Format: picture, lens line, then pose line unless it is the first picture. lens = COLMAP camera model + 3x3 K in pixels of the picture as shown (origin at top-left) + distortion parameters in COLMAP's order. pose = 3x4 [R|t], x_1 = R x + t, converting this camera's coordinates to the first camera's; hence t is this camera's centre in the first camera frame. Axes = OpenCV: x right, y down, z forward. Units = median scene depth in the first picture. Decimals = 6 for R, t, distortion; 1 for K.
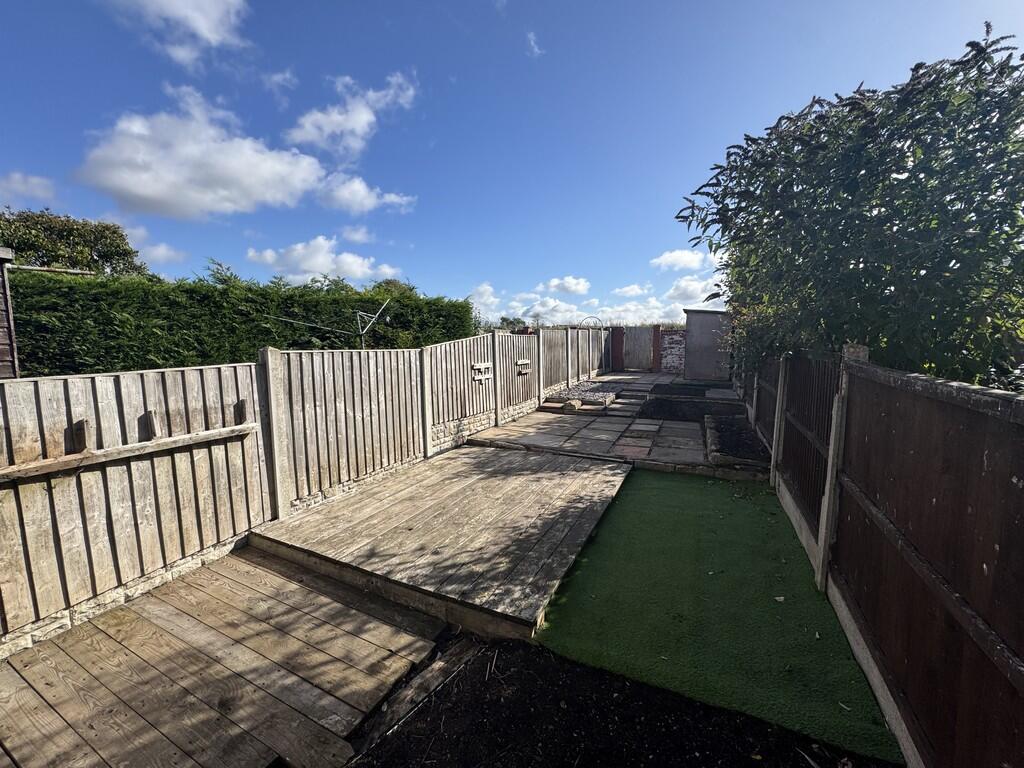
lens RADIAL K [[408.3, 0, 512.3], [0, 408.3, 382.1], [0, 0, 1]] dist [-0.002587, -0.000178]
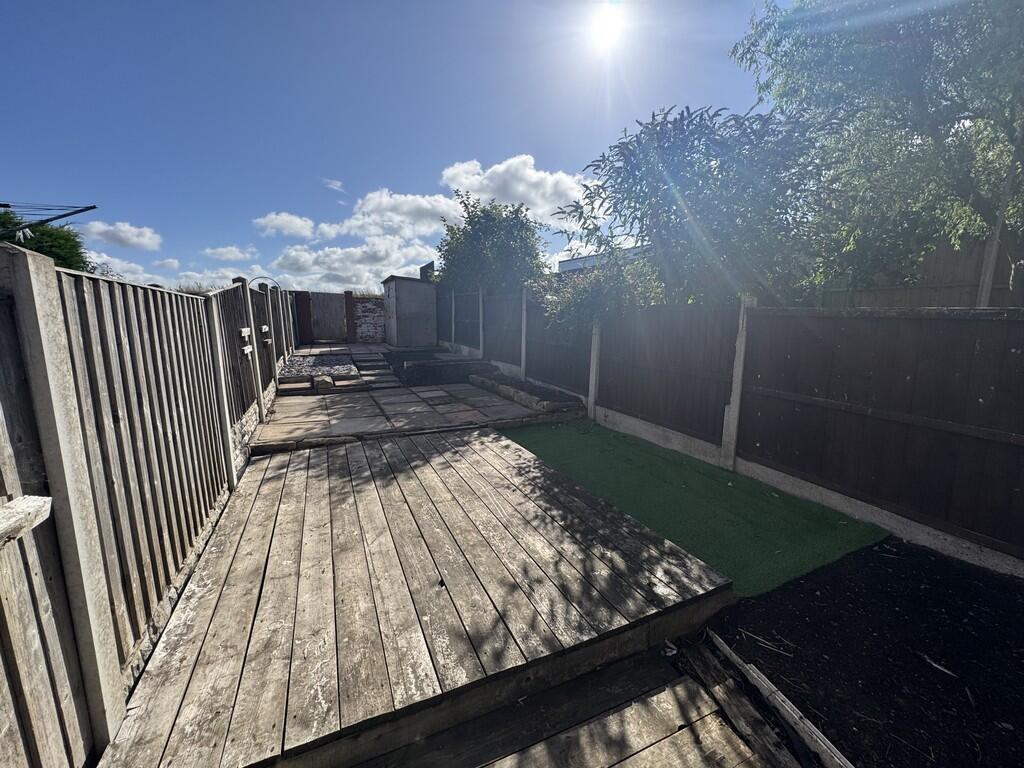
lens RADIAL K [[408.3, 0, 512.3], [0, 408.3, 382.1], [0, 0, 1]] dist [-0.002587, -0.000178]
pose [[0.634528, -0.114859, 0.764318, -0.421914], [0.066490, 0.993342, 0.094077, 0.008355], [-0.770035, -0.008875, 0.637940, 0.363943]]
